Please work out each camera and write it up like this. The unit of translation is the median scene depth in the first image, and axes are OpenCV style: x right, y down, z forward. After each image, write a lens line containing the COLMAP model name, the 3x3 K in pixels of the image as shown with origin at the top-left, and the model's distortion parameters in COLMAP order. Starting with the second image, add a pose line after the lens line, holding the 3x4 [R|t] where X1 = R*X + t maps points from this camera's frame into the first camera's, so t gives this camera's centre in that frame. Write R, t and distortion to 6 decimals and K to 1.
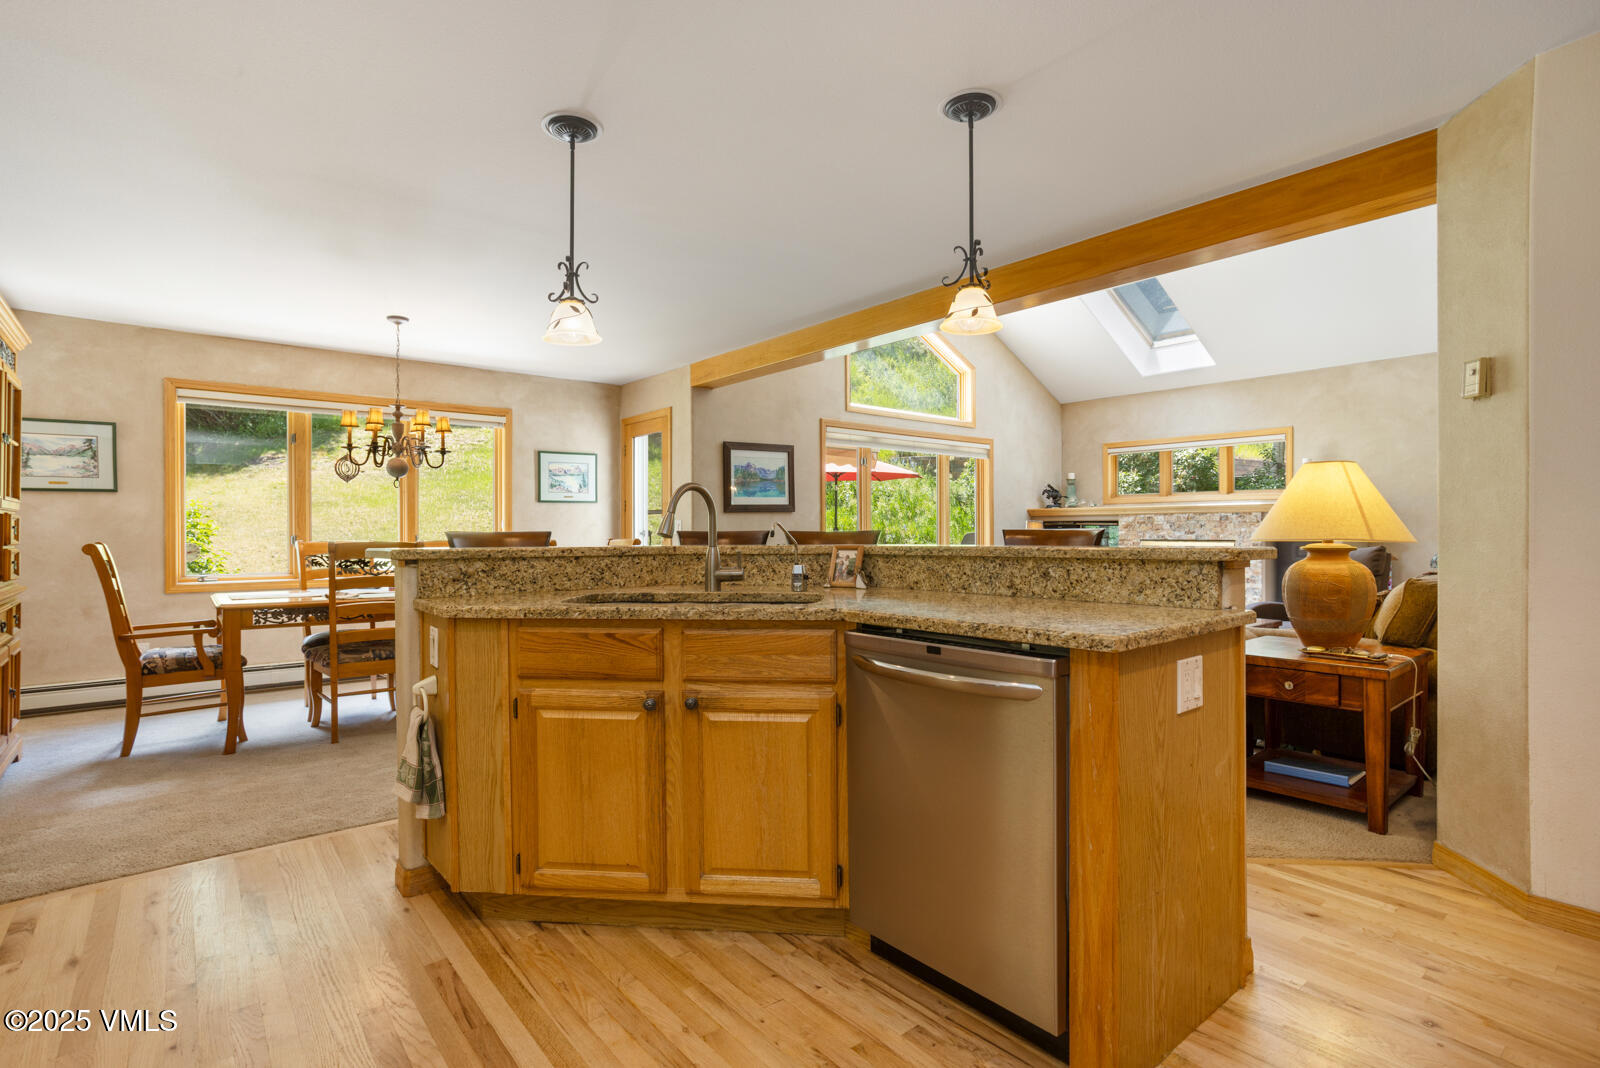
lens RADIAL K [[783.3, 0, 794.9], [0, 783.3, 532.3], [0, 0, 1]] dist [-0.055819, 0.036445]
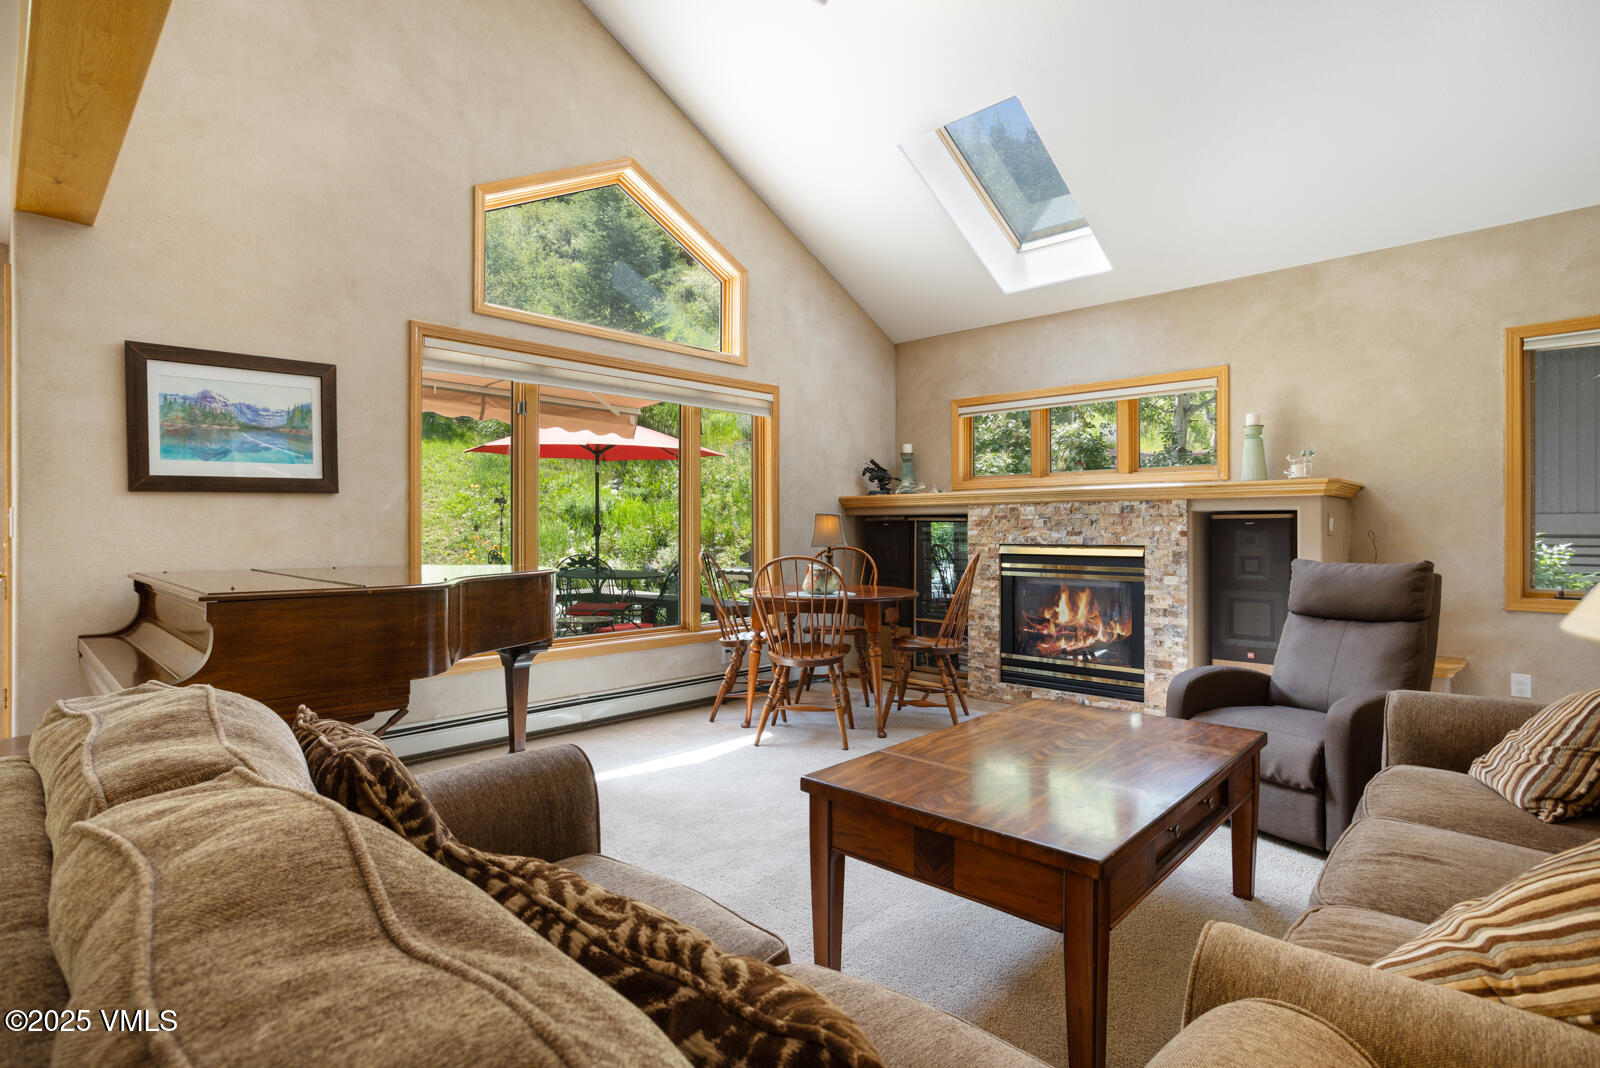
lens RADIAL K [[783.3, 0, 794.9], [0, 783.3, 532.3], [0, 0, 1]] dist [-0.055819, 0.036445]
pose [[0.992438, 0.000404, 0.122747, 0.253041], [-0.000685, 0.999997, 0.002244, -0.001784], [-0.122745, -0.002311, 0.992436, 0.488258]]
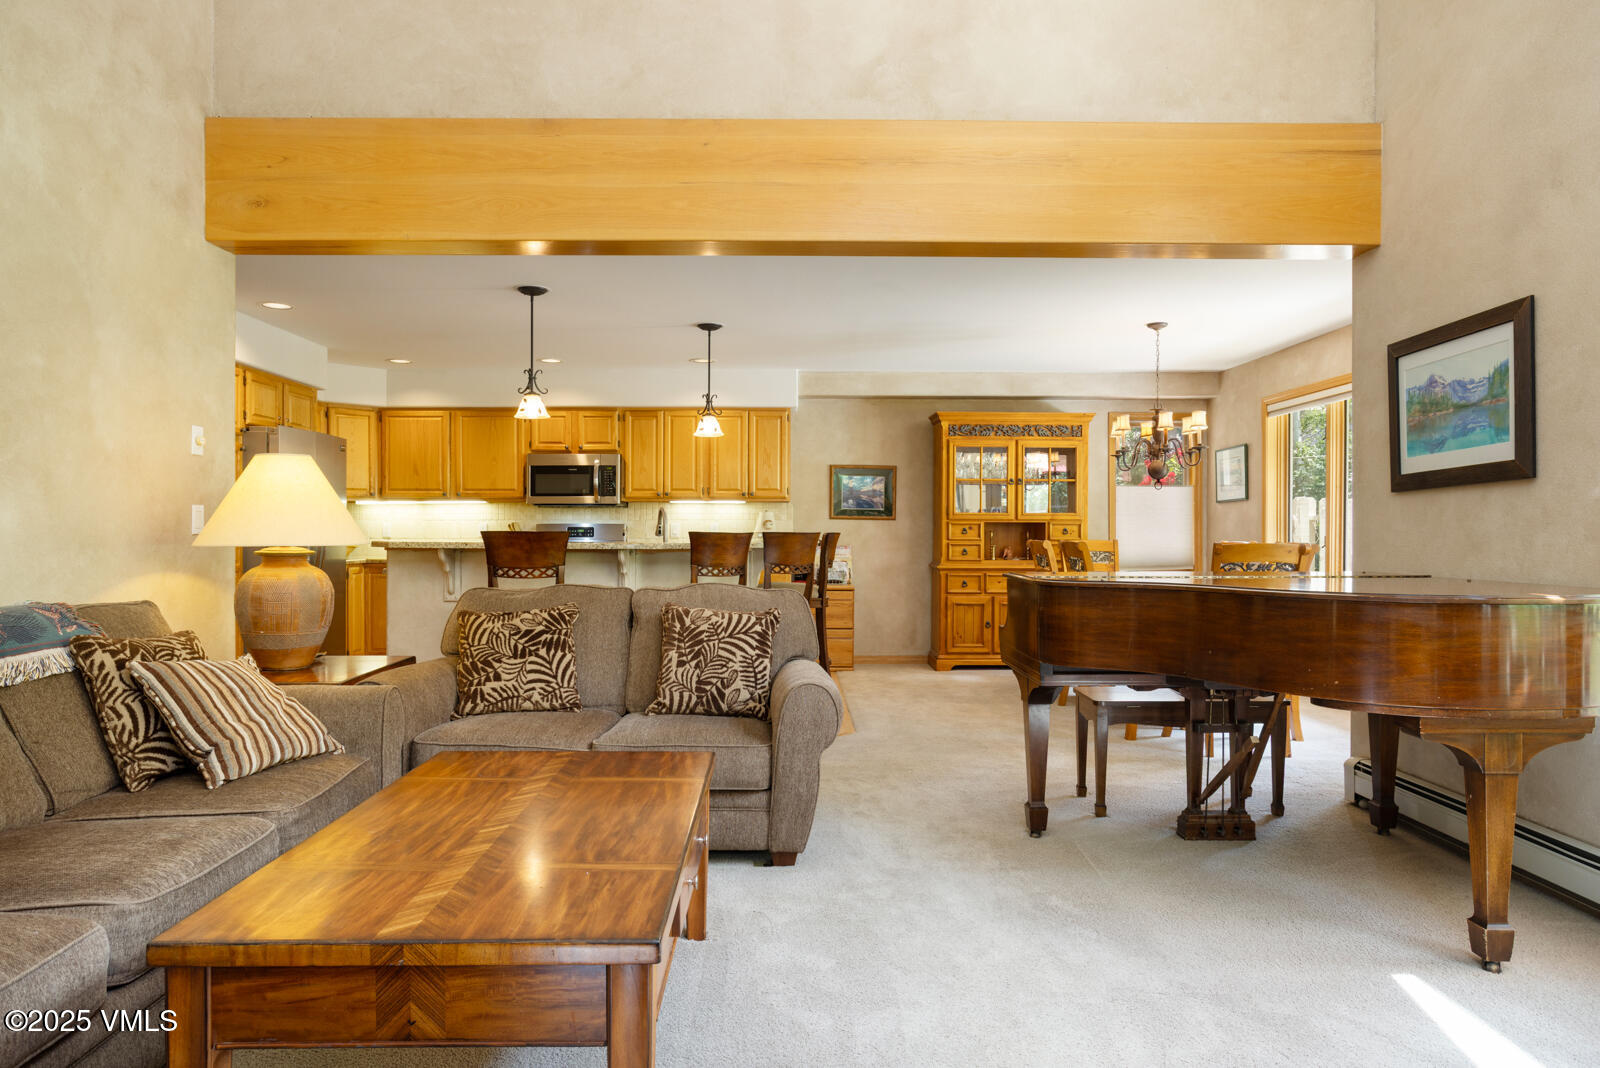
lens RADIAL K [[988.6, 0, 796.9], [0, 988.6, 542.6], [0, 0, 1]] dist [-0.045258, 0.044078]
pose [[-0.623090, 0.008446, -0.782105, 0.606446], [0.000344, 0.999945, 0.010525, -0.000990], [0.782150, 0.006289, -0.623058, 1.085866]]
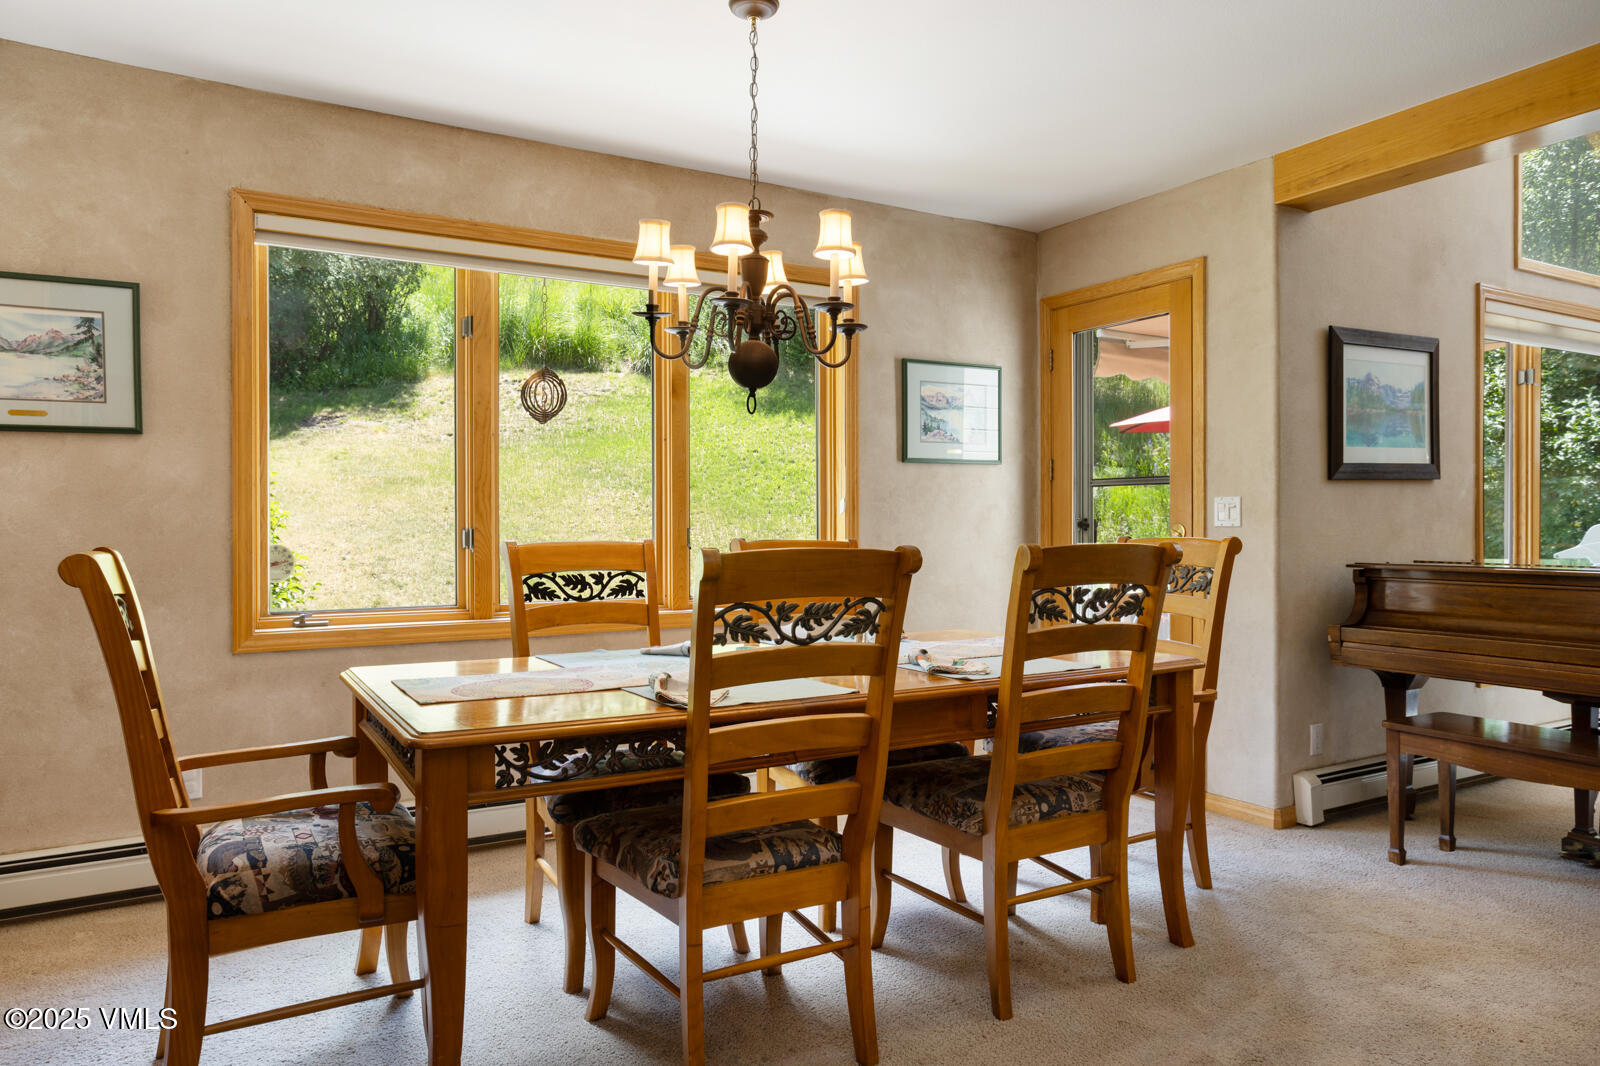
lens RADIAL K [[1047.8, 0, 790.2], [0, 1047.8, 523.2], [0, 0, 1]] dist [-0.048262, 0.060574]
pose [[0.987323, 0.001031, -0.158719, -0.307082], [-0.000925, 0.999999, 0.000744, 0.000201], [0.158720, -0.000588, 0.987323, 0.342432]]
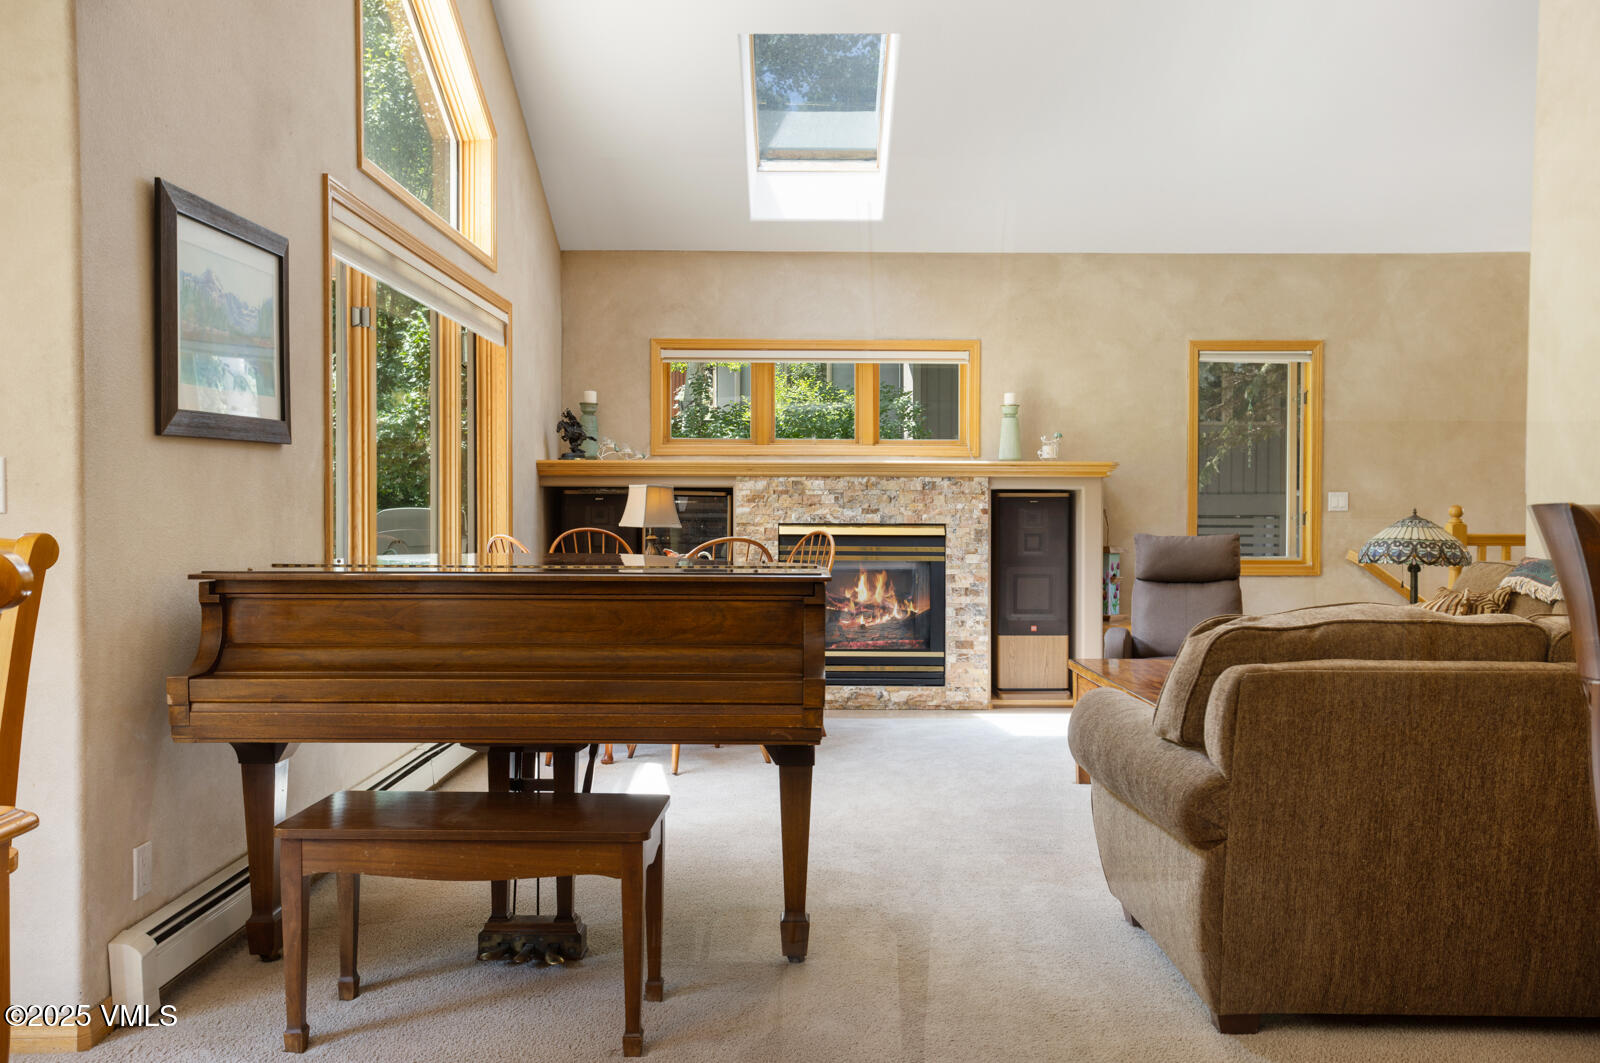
lens RADIAL K [[1296.2, 0, 796.8], [0, 1296.2, 532.8], [0, 0, 1]] dist [-0.005708, 0.044293]
pose [[0.633707, -0.010760, 0.773498, -0.303668], [-0.003815, 0.999848, 0.017035, 0.000733], [-0.773564, -0.013746, 0.633569, 0.528769]]
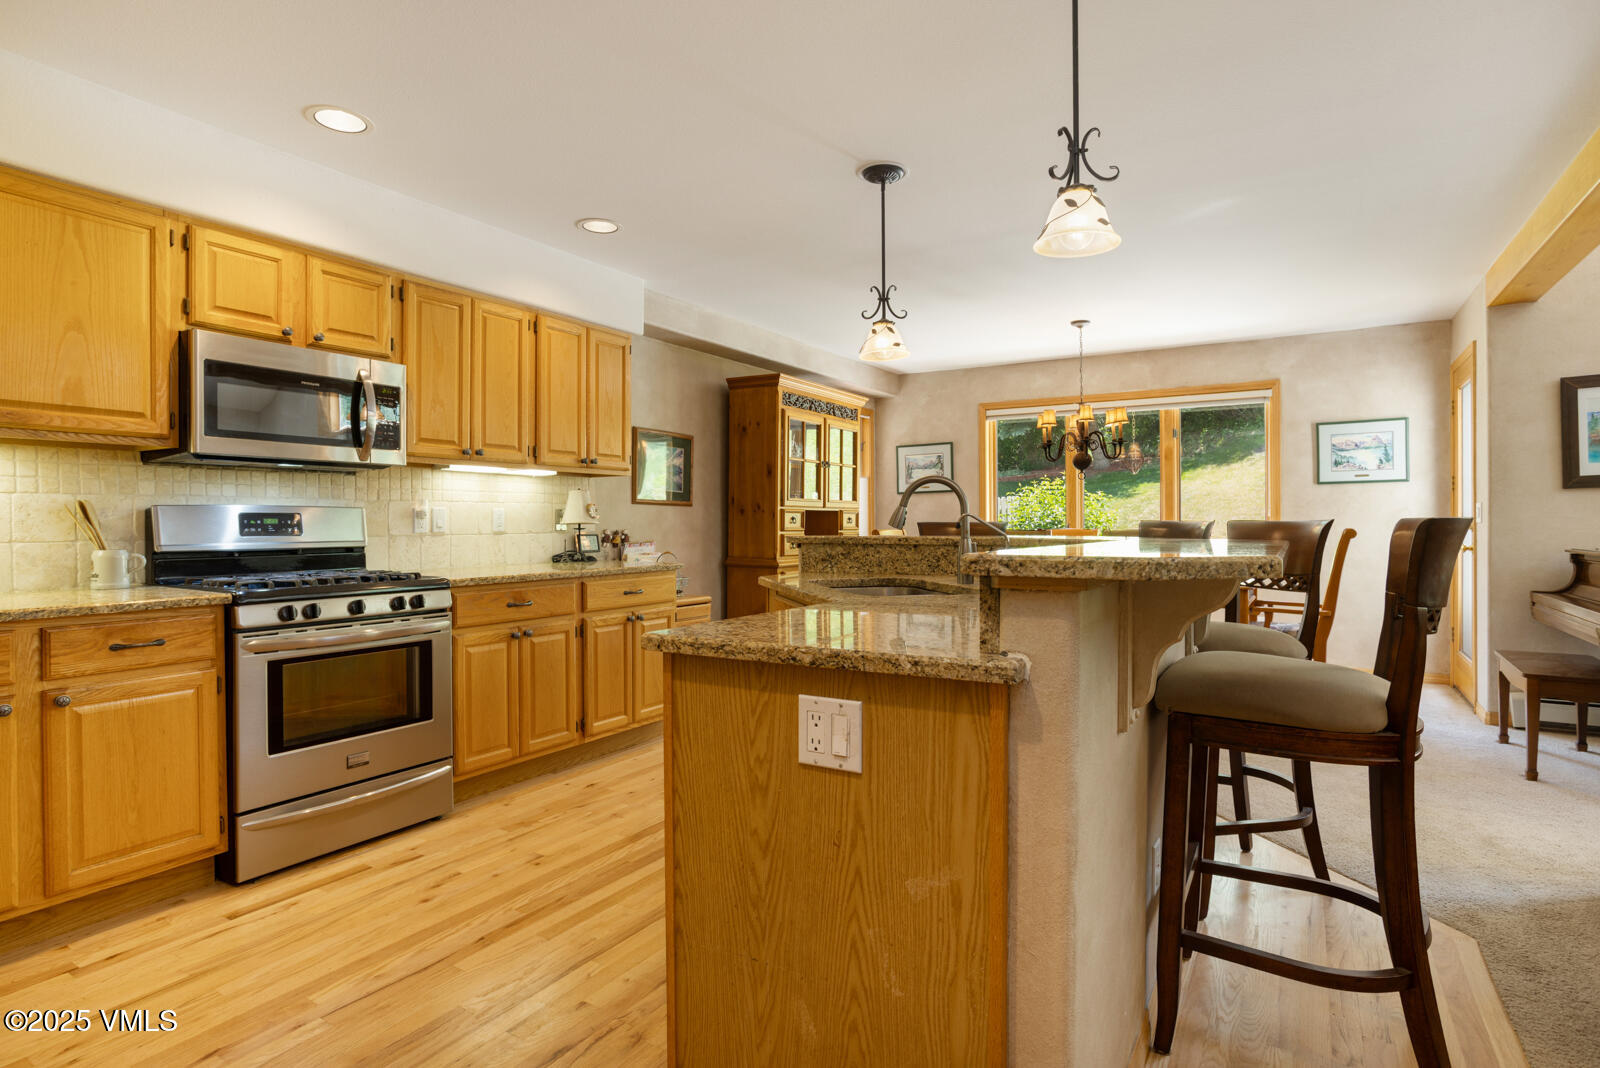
lens RADIAL K [[827.5, 0, 800.6], [0, 827.5, 523.7], [0, 0, 1]] dist [-0.049696, 0.032785]
pose [[0.330356, 0.002668, -0.943852, 0.331333], [0.004411, 0.999981, 0.004371, -0.002254], [0.943846, -0.005607, 0.330338, 0.189875]]
